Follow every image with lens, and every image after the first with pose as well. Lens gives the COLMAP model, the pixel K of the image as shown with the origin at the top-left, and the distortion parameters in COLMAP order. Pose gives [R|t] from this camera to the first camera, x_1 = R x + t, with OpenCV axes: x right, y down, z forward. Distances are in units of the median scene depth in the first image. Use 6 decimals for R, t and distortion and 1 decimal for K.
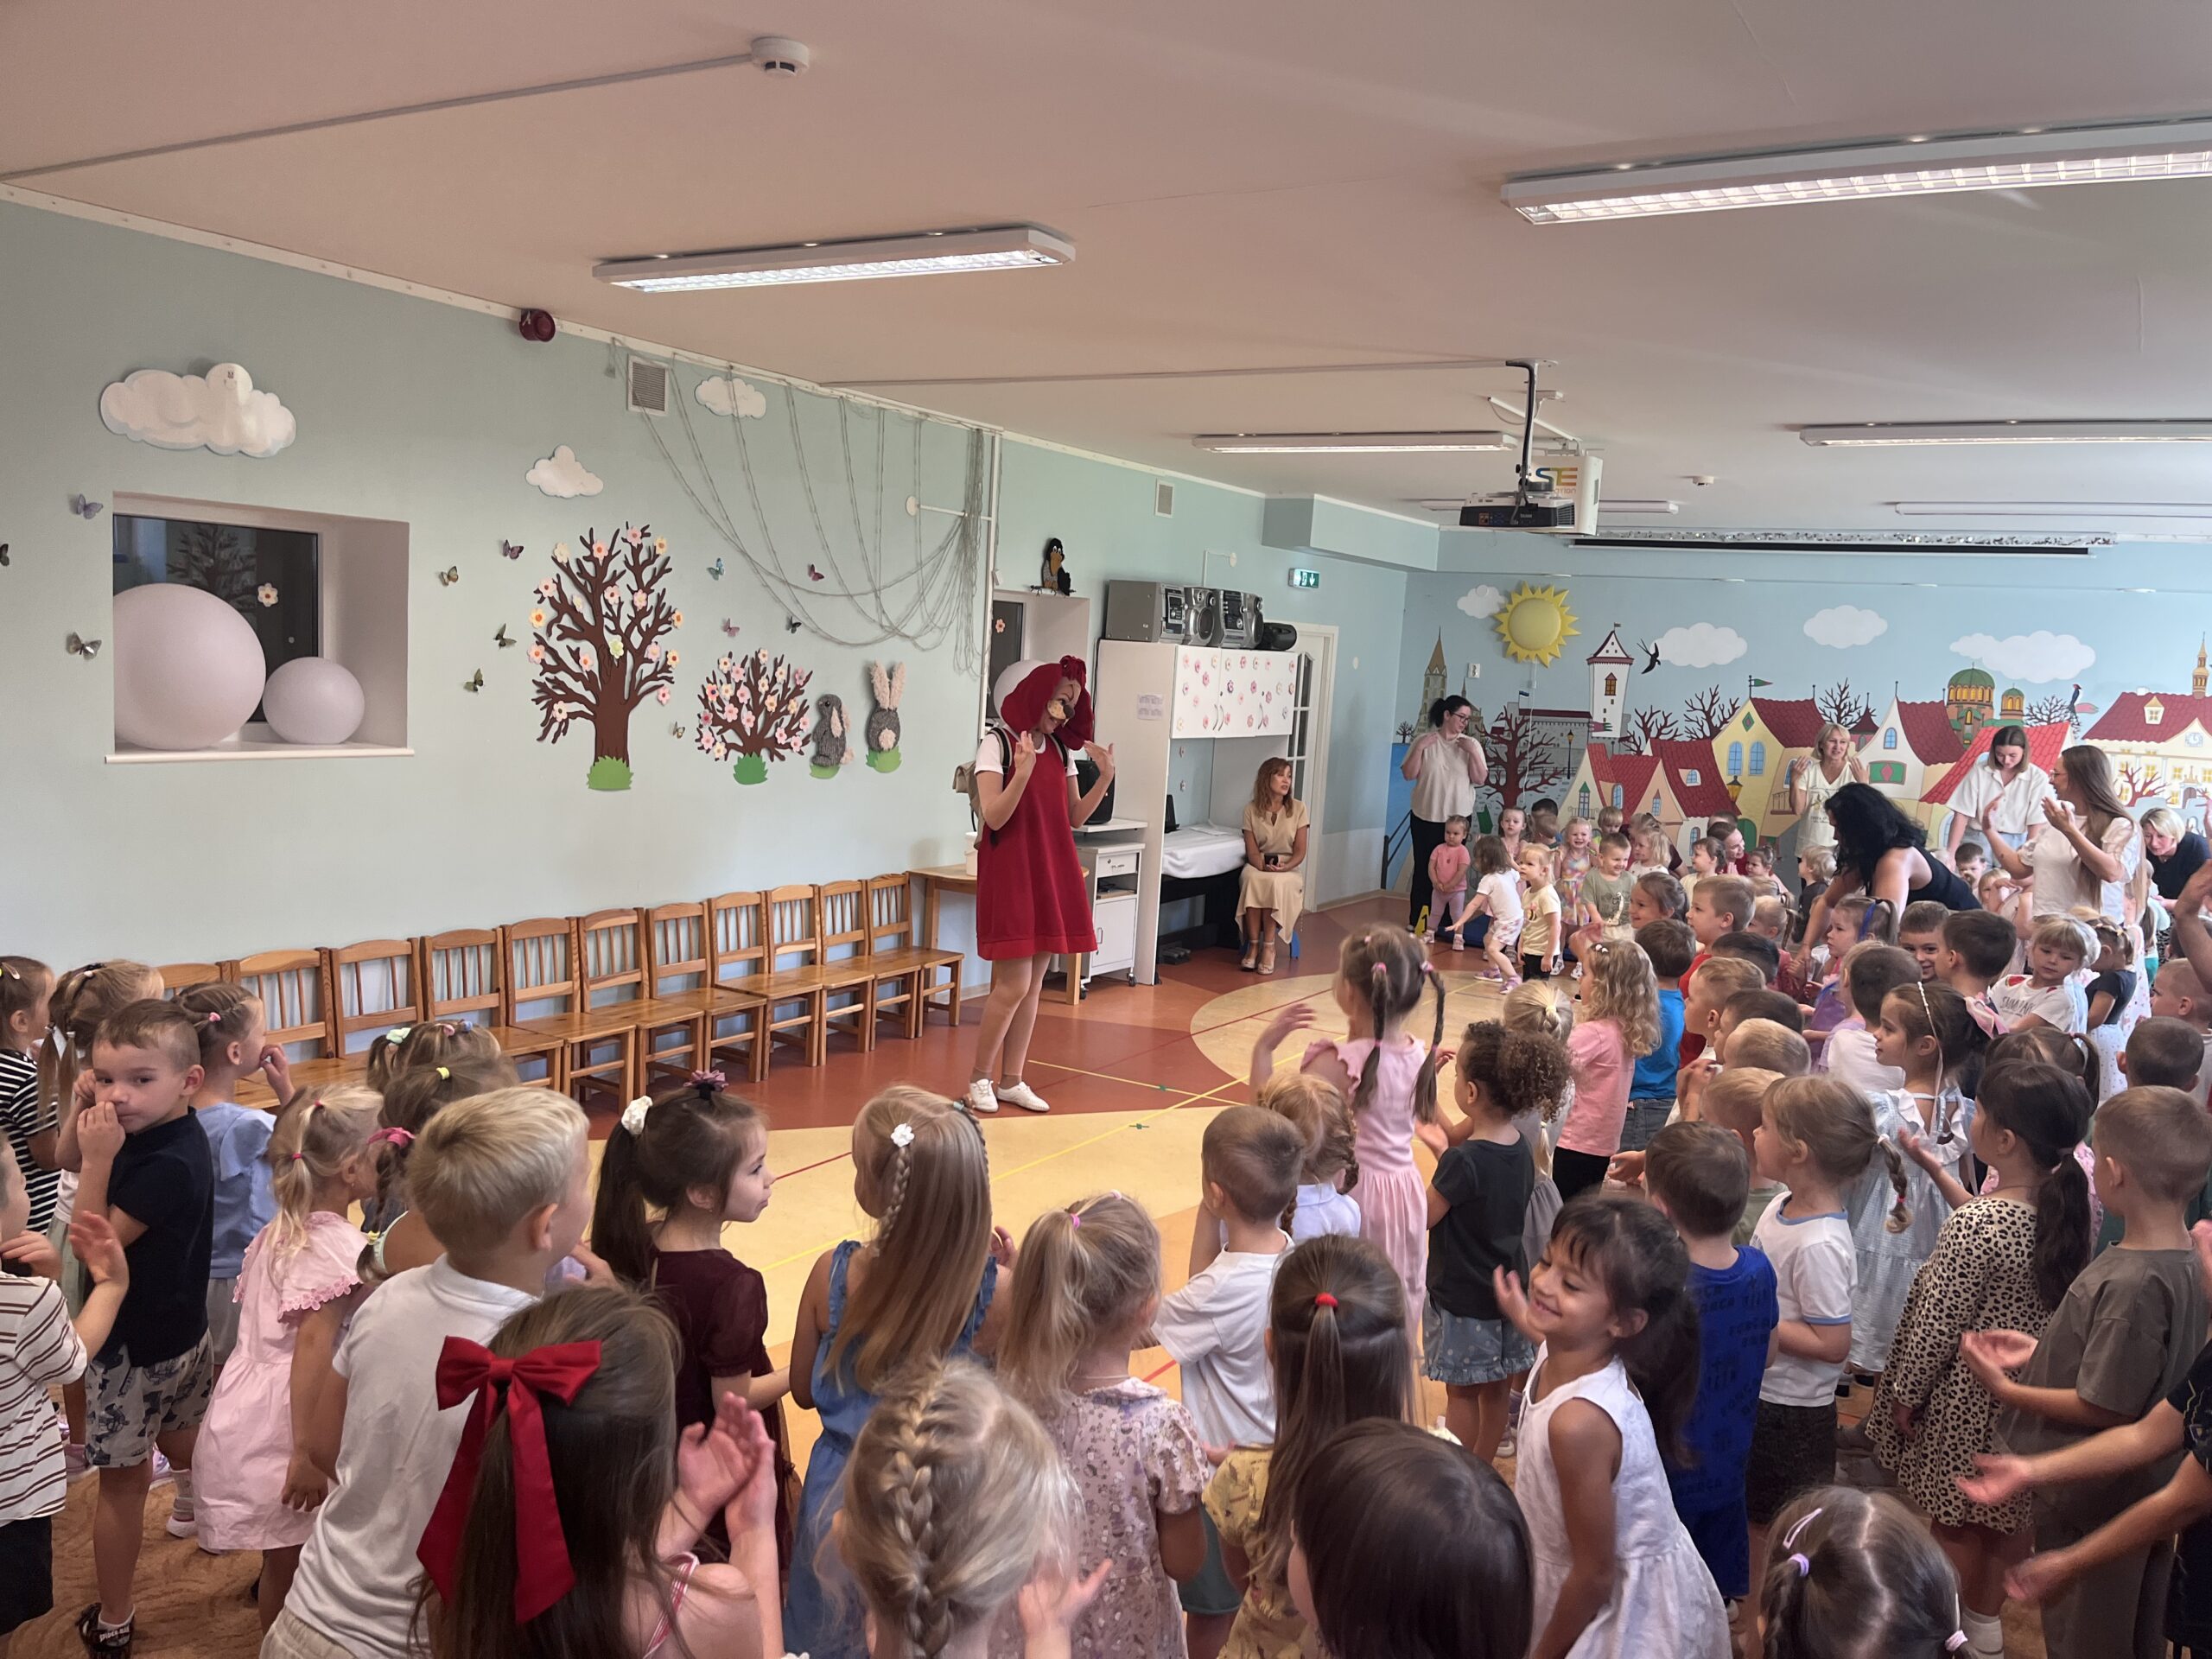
lens RADIAL K [[1671.6, 0, 1122.6], [0, 1671.6, 855.8], [0, 0, 1]] dist [0.073918, -0.103498]
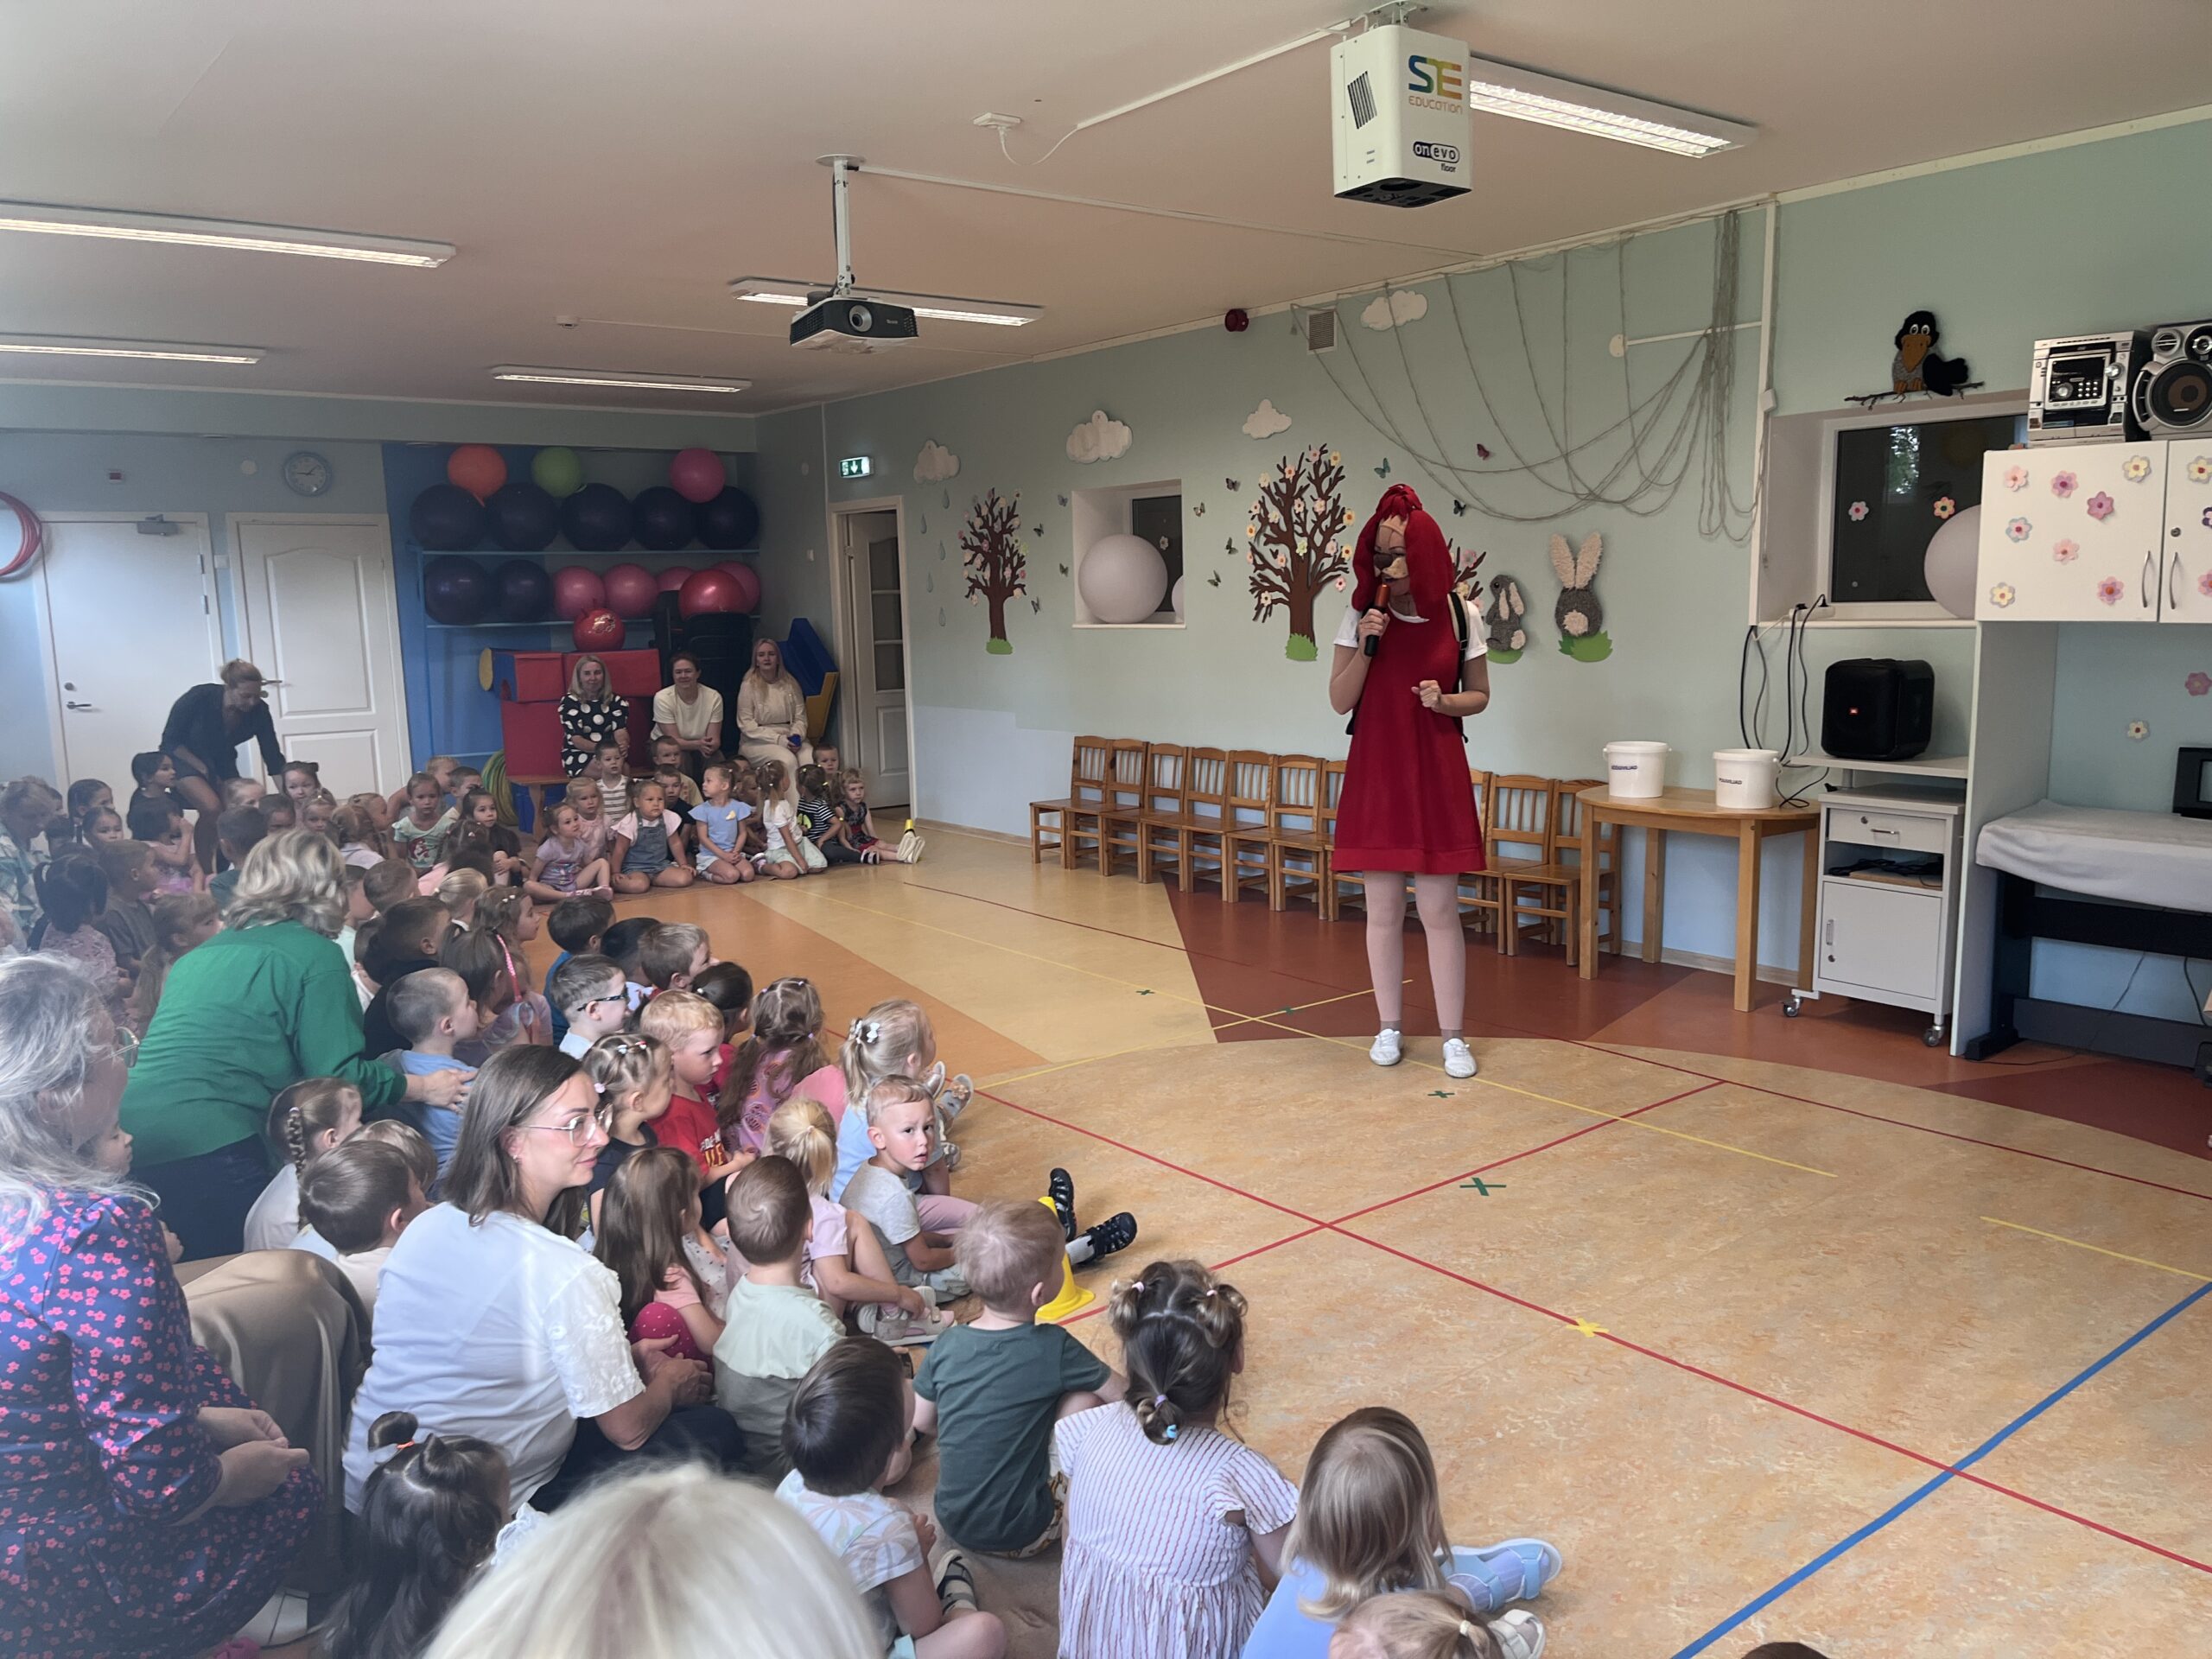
lens RADIAL K [[1671.6, 0, 1120.9], [0, 1671.6, 831.2], [0, 0, 1]] dist [0.073918, -0.103498]
pose [[-0.348102, 0.086176, -0.933487, 0.746134], [-0.107394, 0.985545, 0.131029, -0.049893], [0.931285, 0.145862, -0.333815, 1.045008]]
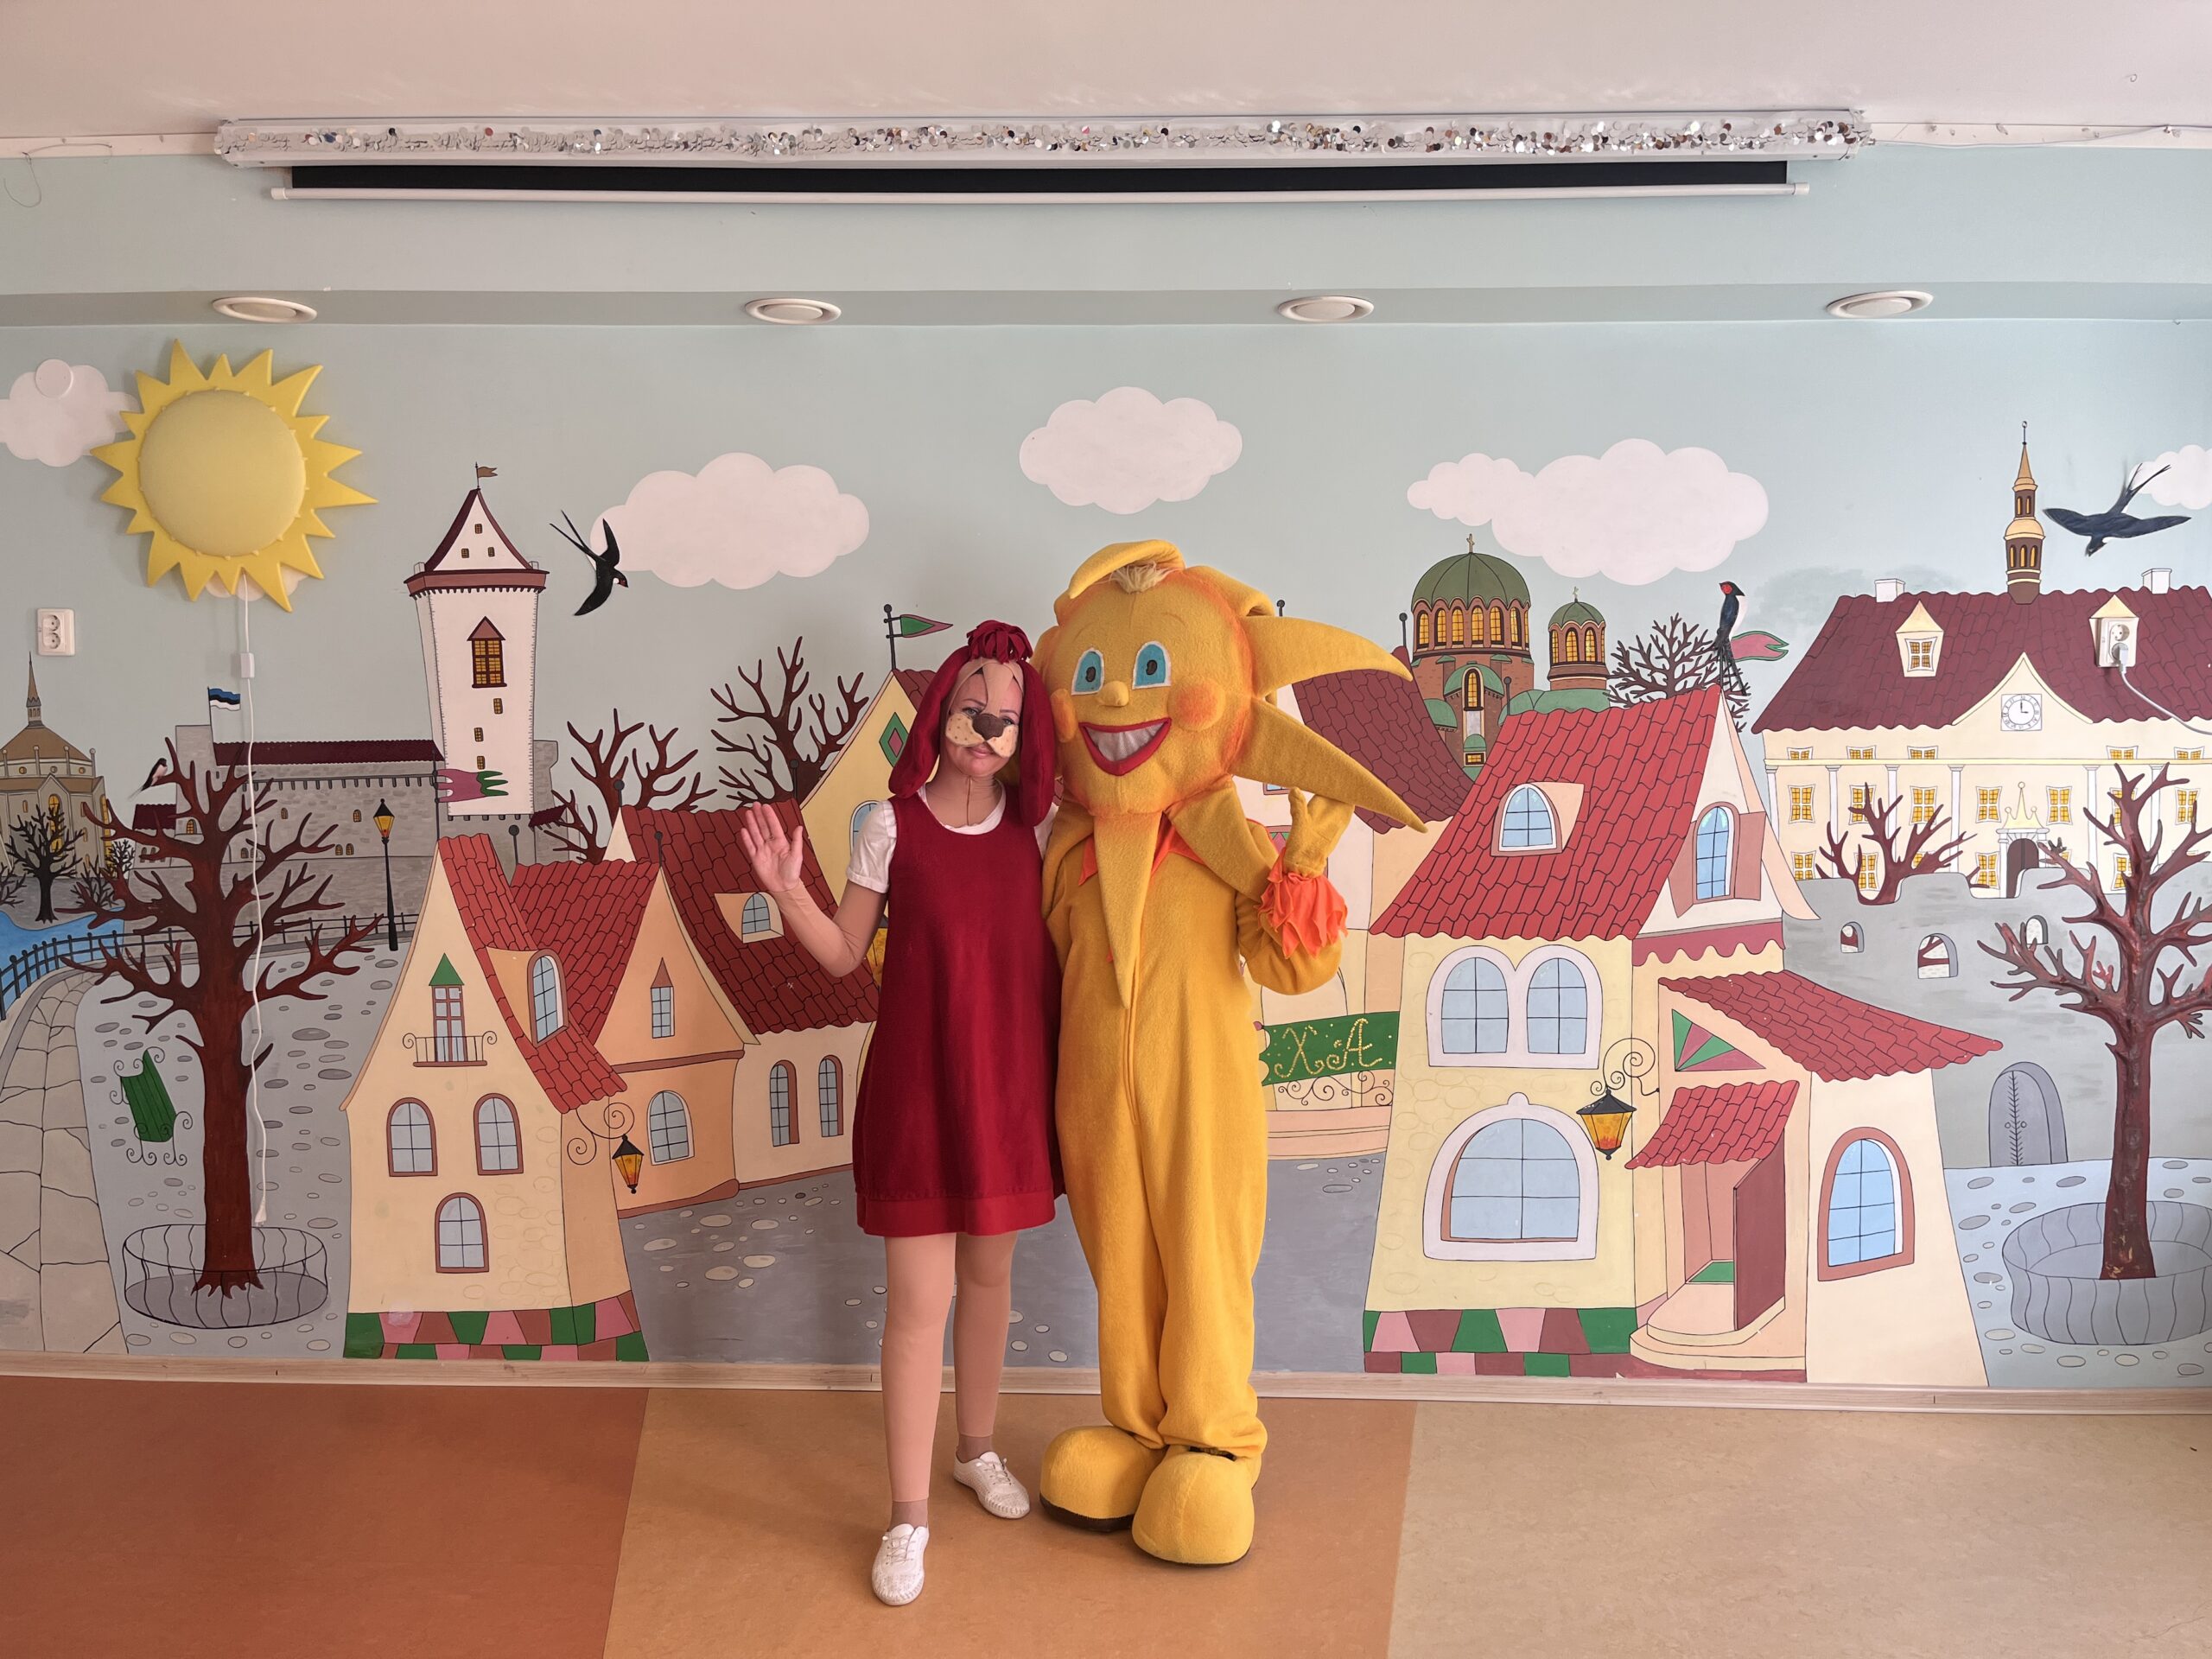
lens RADIAL K [[1671.6, 0, 1123.2], [0, 1671.6, 869.0], [0, 0, 1]] dist [0.073918, -0.103498]
pose [[0.870677, -0.088528, 0.483823, 0.358977], [0.105495, 0.994389, -0.007897, -0.067921], [-0.480409, 0.057916, 0.875130, 1.000681]]
